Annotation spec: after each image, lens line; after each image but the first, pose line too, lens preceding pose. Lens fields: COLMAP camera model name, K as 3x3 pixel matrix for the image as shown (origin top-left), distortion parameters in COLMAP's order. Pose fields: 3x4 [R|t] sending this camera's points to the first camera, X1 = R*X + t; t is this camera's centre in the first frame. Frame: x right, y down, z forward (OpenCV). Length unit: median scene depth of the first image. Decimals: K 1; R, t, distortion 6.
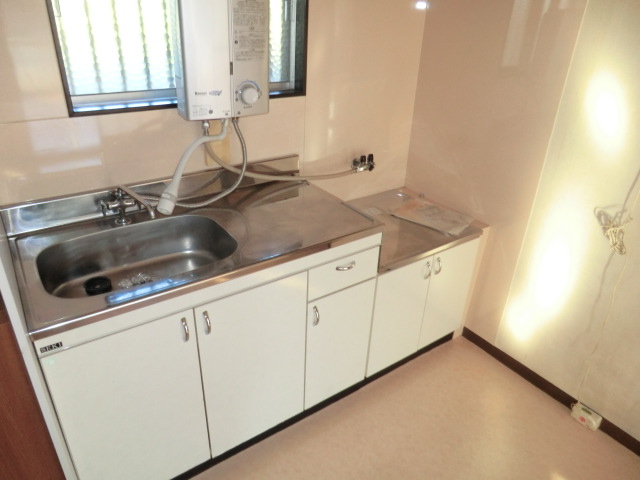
lens RADIAL K [[408.3, 0, 320.0], [0, 408.3, 240.0], [0, 0, 1]] dist [-0.002528, -0.000998]
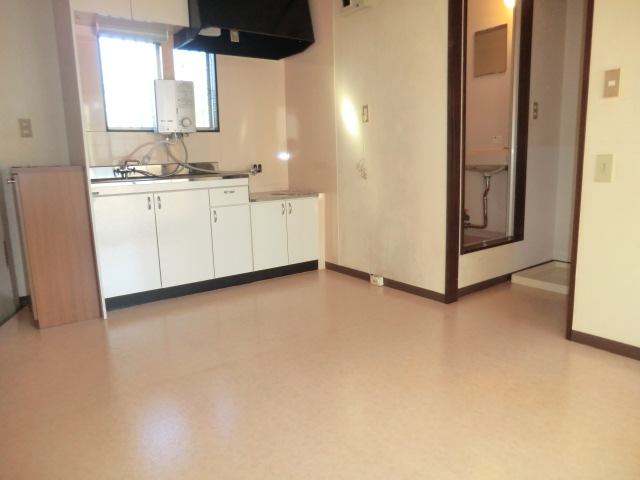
lens RADIAL K [[454.8, 0, 320.0], [0, 454.8, 240.0], [0, 0, 1]] dist [-0.002386, -0.000104]
pose [[0.998152, -0.060599, -0.004594, 0.512970], [0.055598, 0.941071, -0.333606, 1.079016], [0.024540, 0.332734, 0.942701, -1.079009]]
